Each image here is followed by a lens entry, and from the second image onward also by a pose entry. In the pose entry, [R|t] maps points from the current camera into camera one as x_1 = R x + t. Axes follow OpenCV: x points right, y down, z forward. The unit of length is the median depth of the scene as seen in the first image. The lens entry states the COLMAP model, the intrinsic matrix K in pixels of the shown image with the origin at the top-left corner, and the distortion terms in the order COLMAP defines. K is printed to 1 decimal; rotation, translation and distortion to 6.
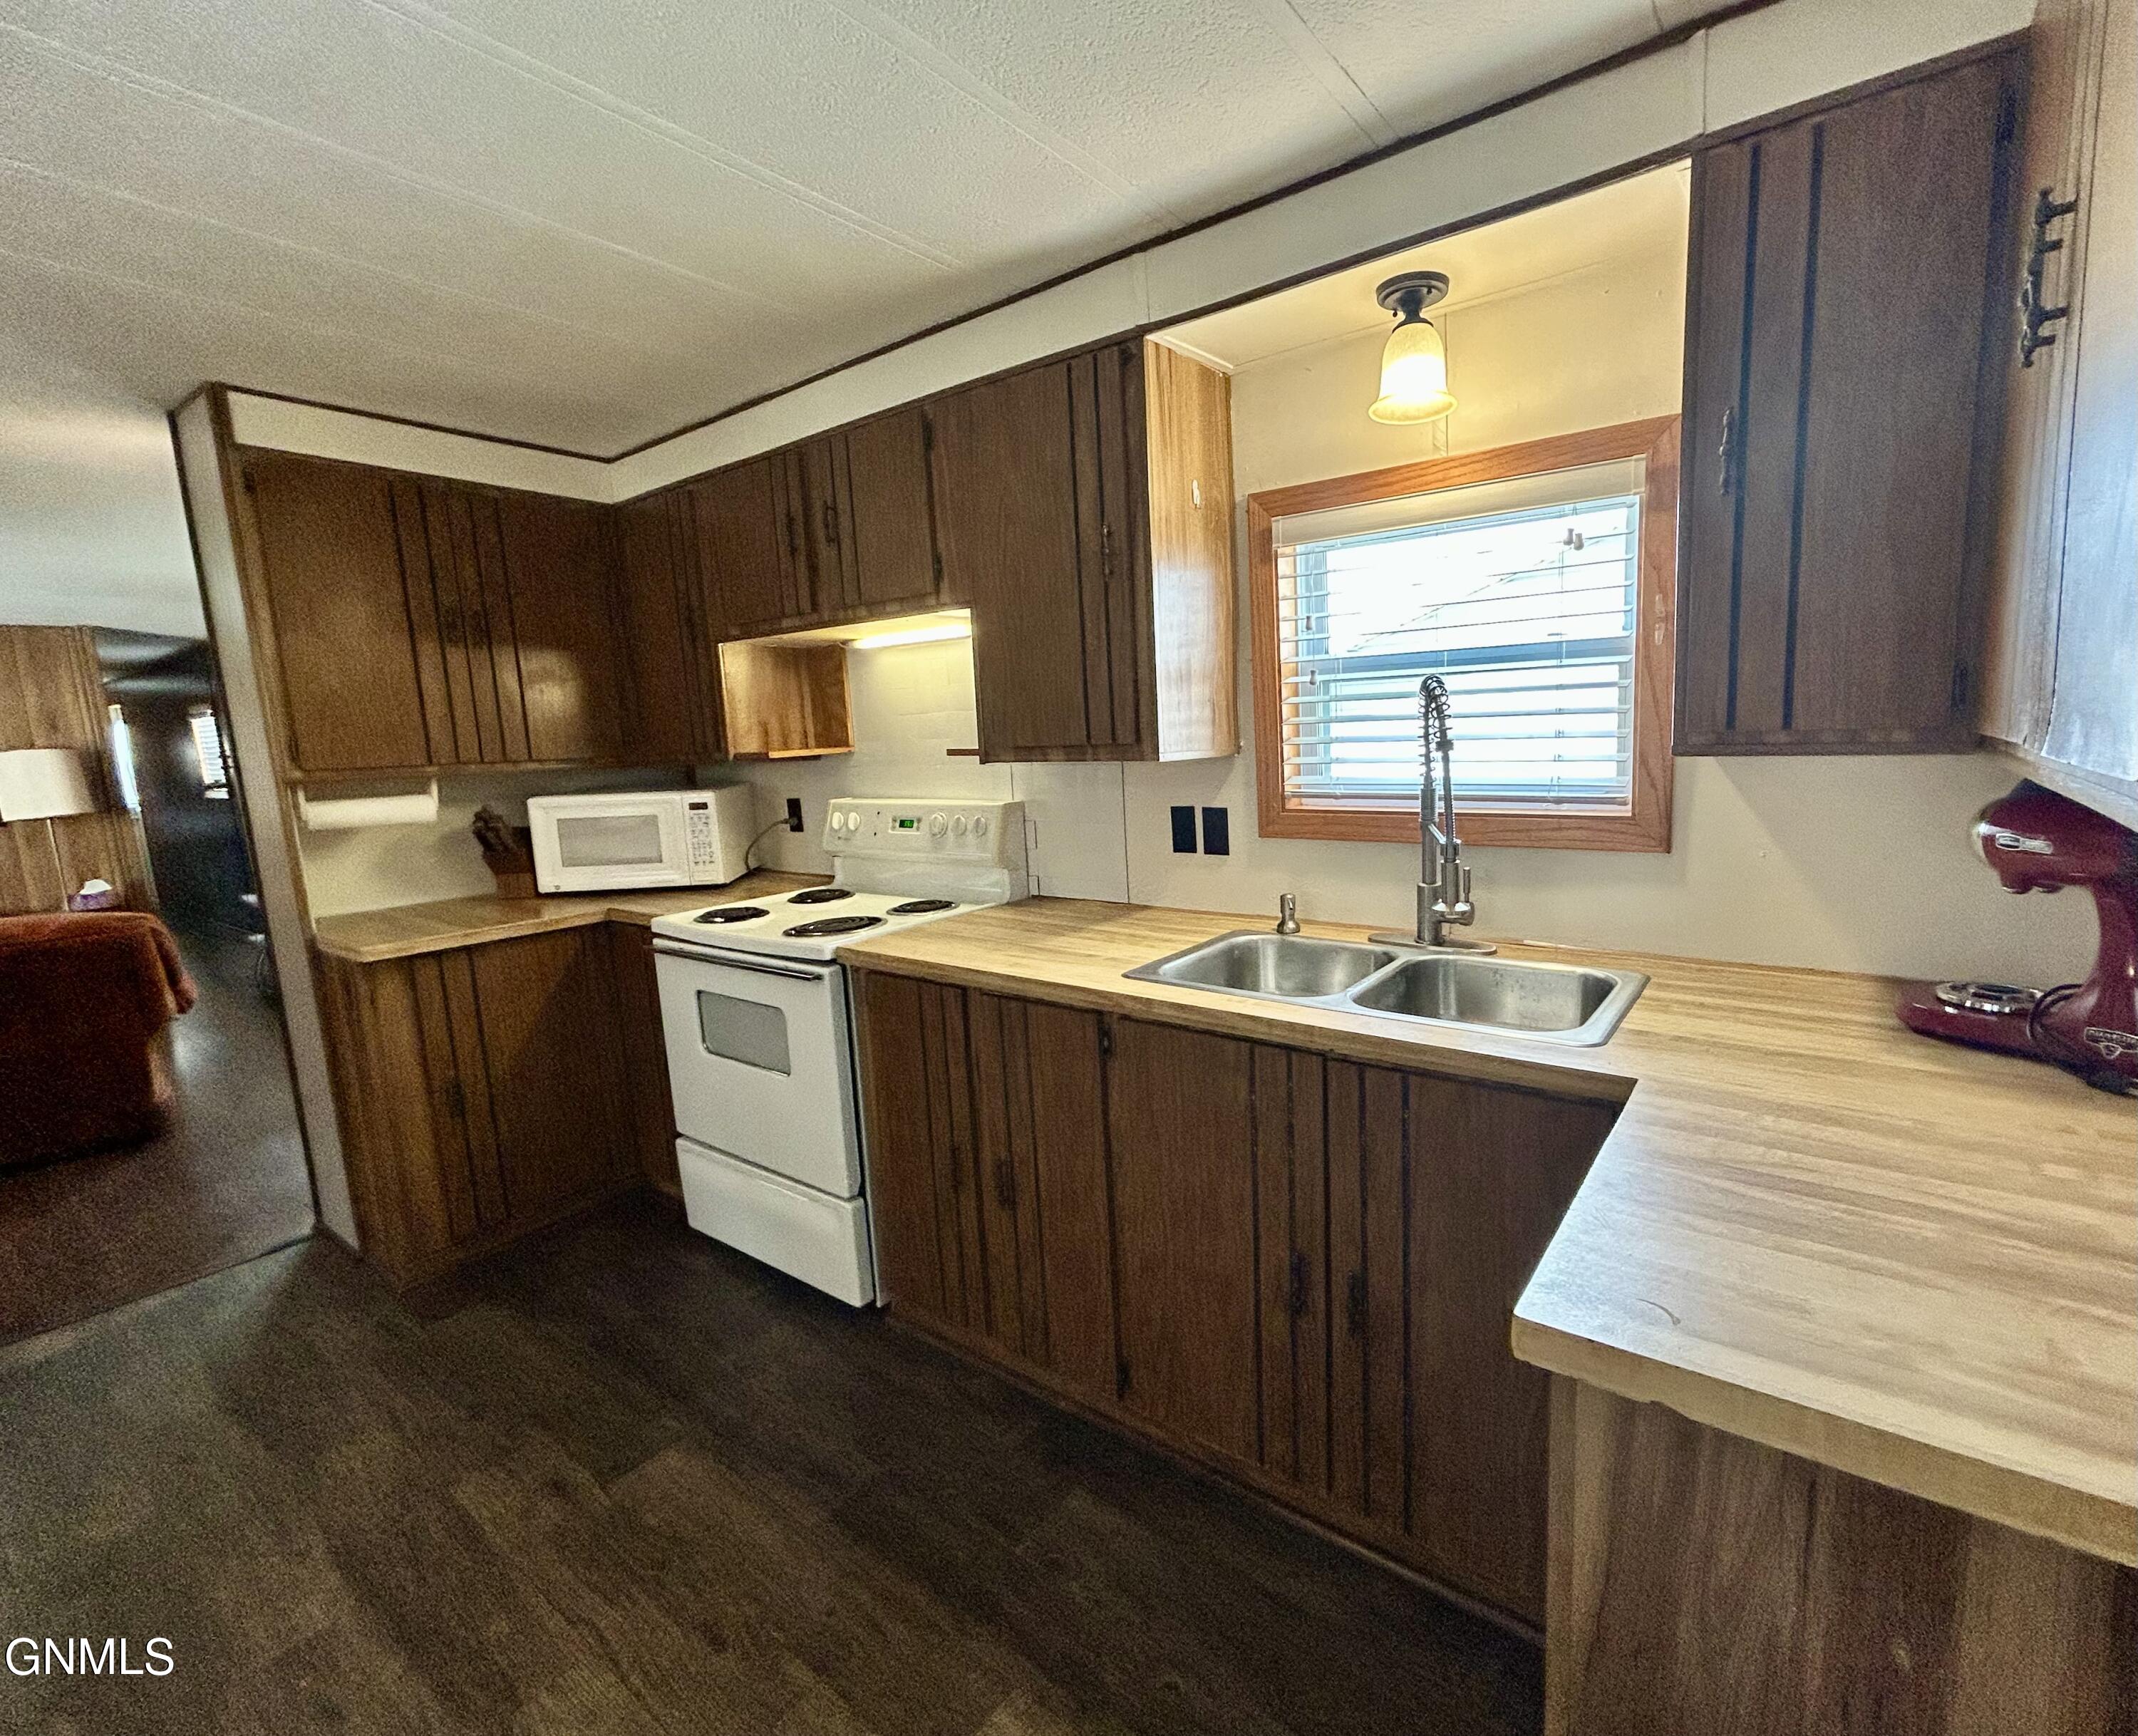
lens RADIAL K [[960.5, 0, 1161.8], [0, 960.5, 864.4], [0, 0, 1]] dist [0.000600, 0.000144]
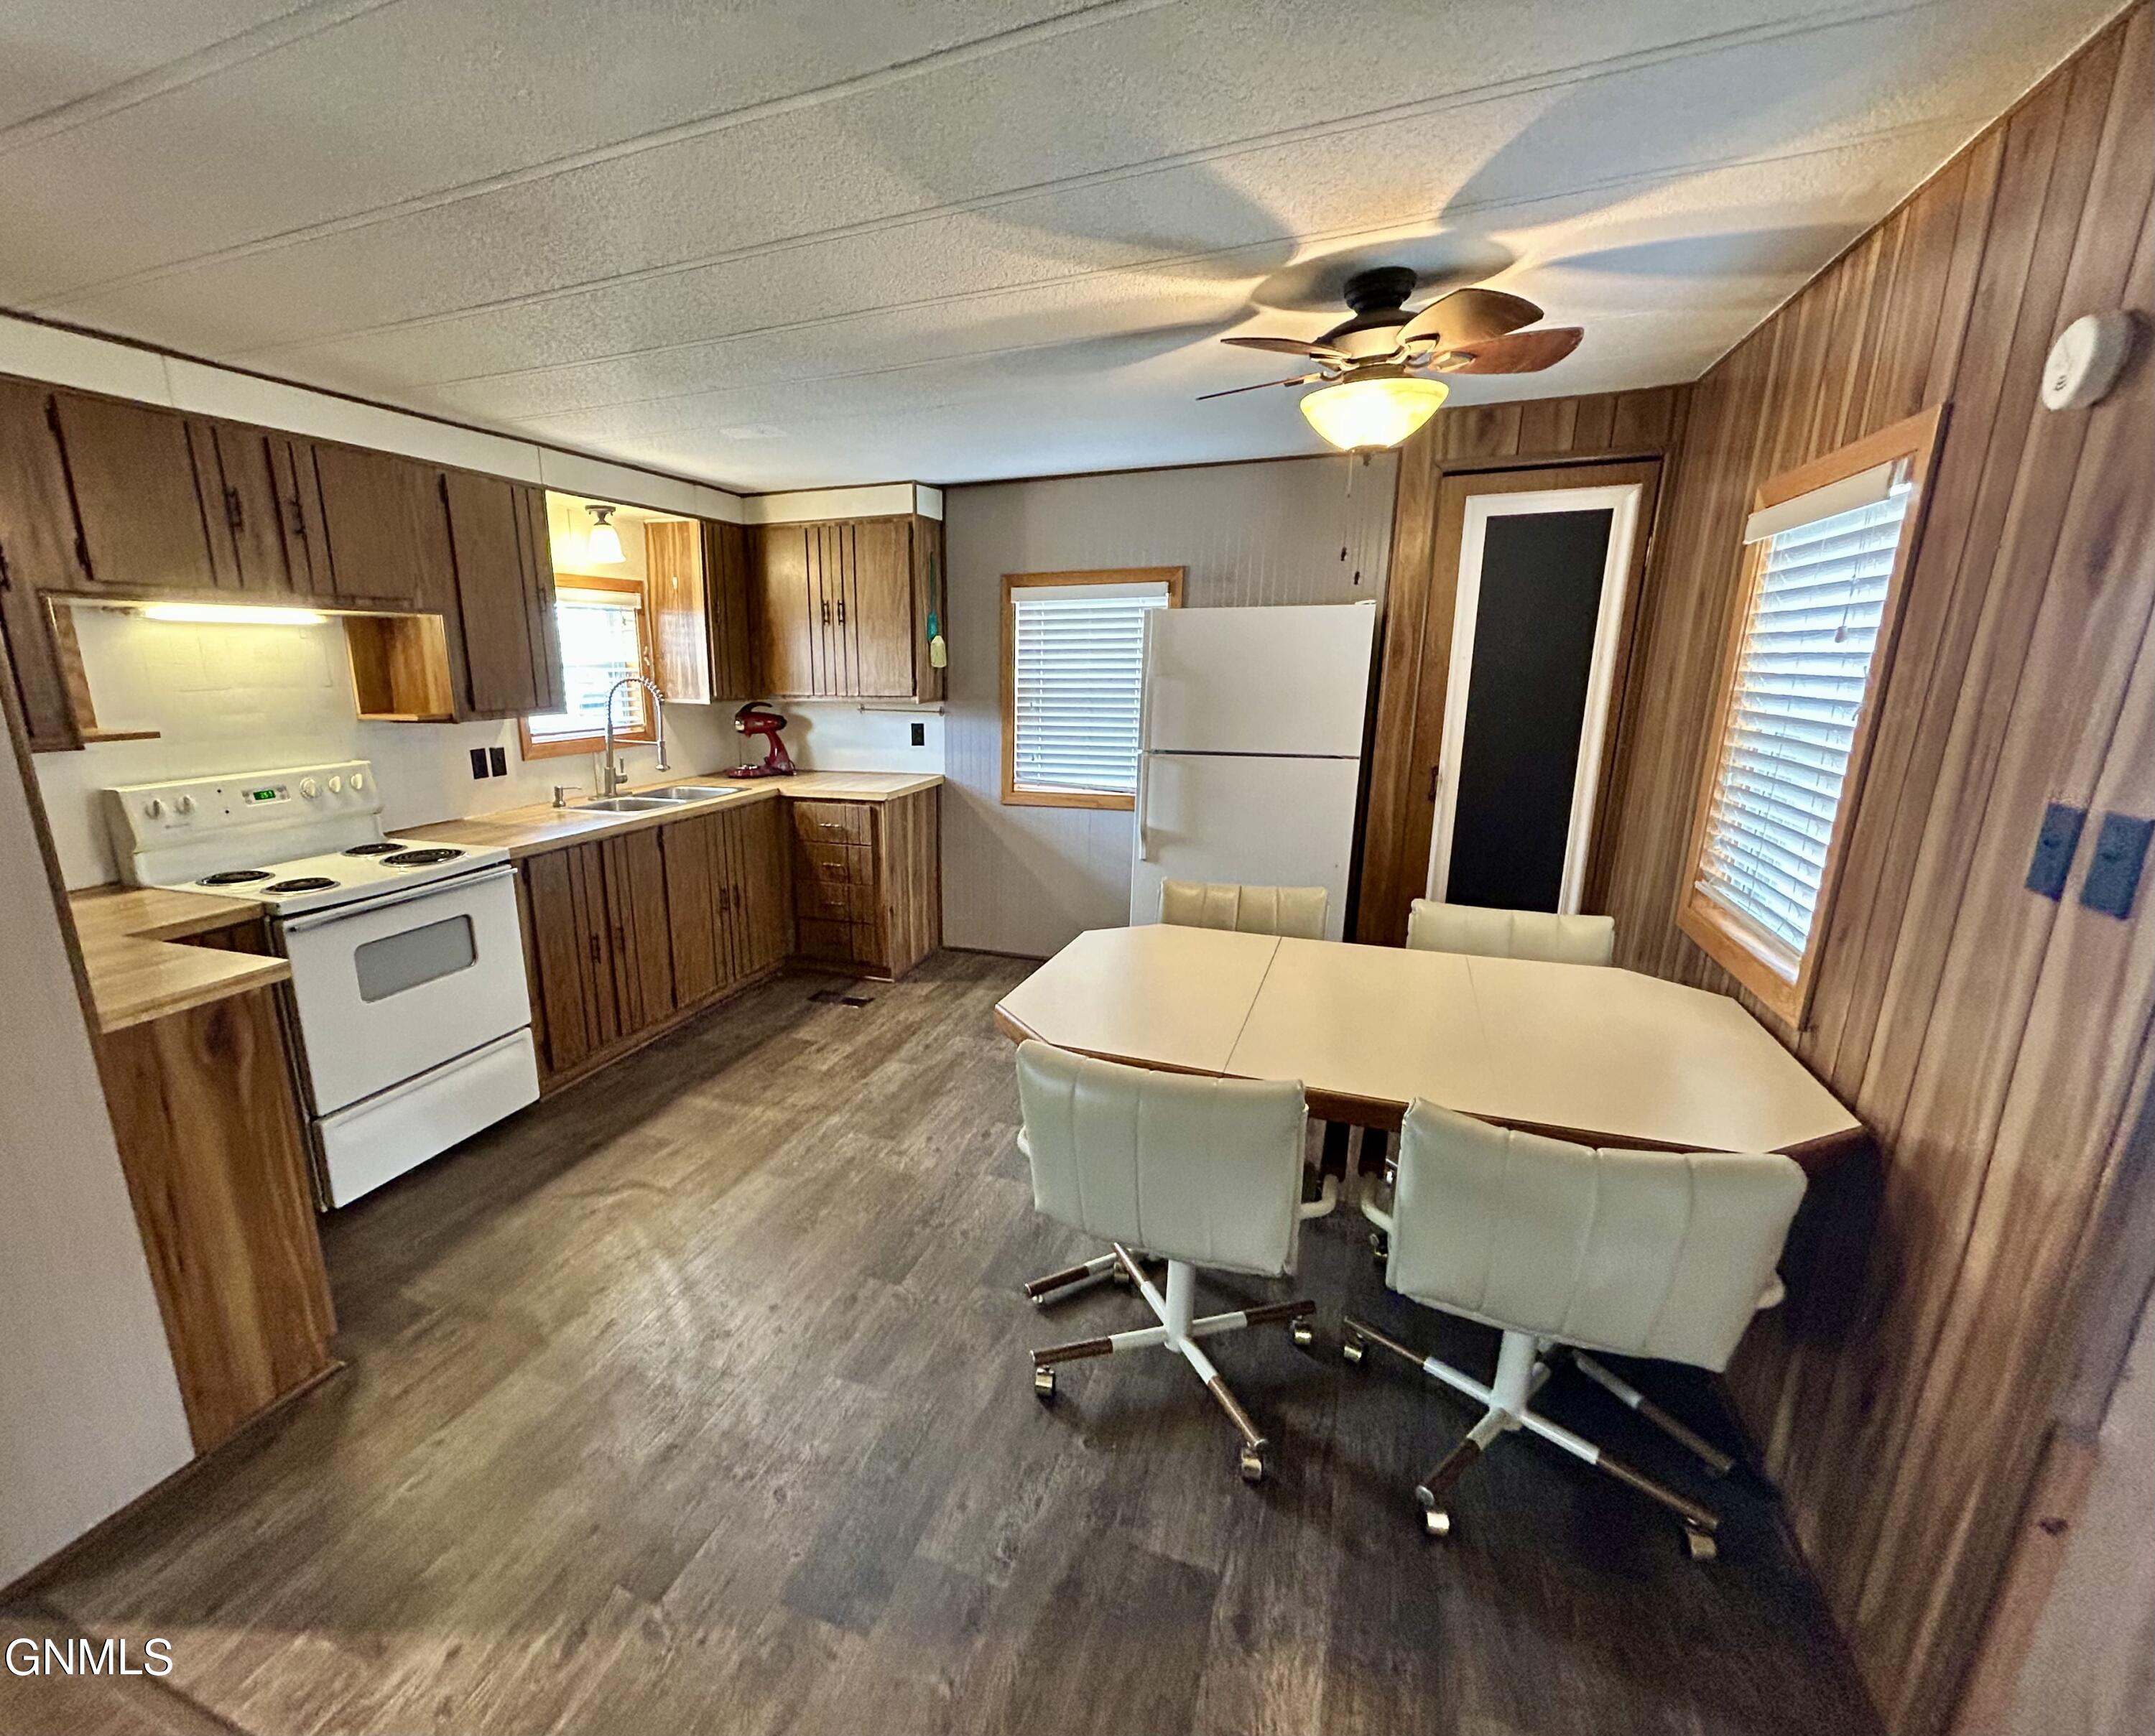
lens RADIAL K [[976.2, 0, 934.3], [0, 976.2, 914.5], [0, 0, 1]] dist [-0.000112, 0.000194]
pose [[-0.199301, -0.206613, 0.957909, -1.740898], [0.167069, 0.956045, 0.240971, -0.061688], [-0.965592, 0.208063, -0.156022, 0.569828]]
